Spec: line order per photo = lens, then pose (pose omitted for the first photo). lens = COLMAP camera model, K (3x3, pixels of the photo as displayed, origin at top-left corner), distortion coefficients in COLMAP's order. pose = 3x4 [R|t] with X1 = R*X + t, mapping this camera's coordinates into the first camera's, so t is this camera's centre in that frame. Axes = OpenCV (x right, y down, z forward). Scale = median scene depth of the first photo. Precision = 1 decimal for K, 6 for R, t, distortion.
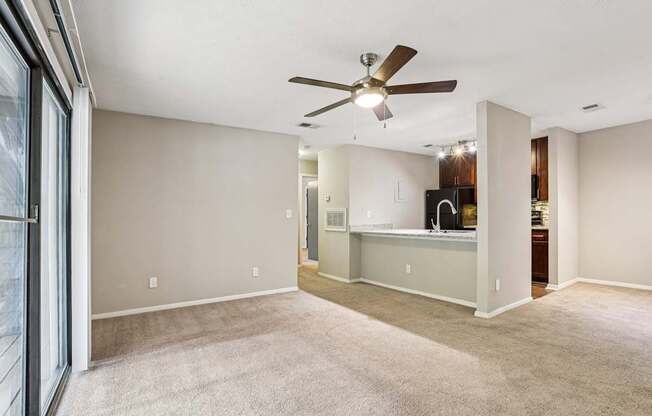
lens RADIAL K [[312.3, 0, 326.0], [0, 312.3, 208.0], [0, 0, 1]] dist [-0.028146, 0.001022]
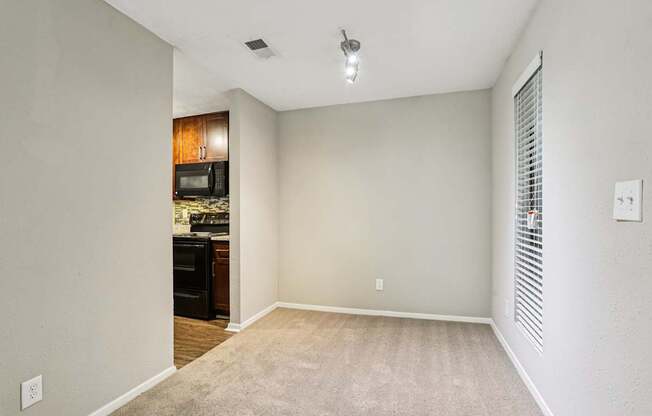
lens RADIAL K [[312.3, 0, 326.0], [0, 312.3, 208.0], [0, 0, 1]] dist [-0.028146, 0.001022]
pose [[0.790255, 0.021845, 0.612388, 0.478343], [-0.016815, 0.999761, -0.013964, 0.001013], [-0.612547, 0.000737, 0.790434, 0.339418]]
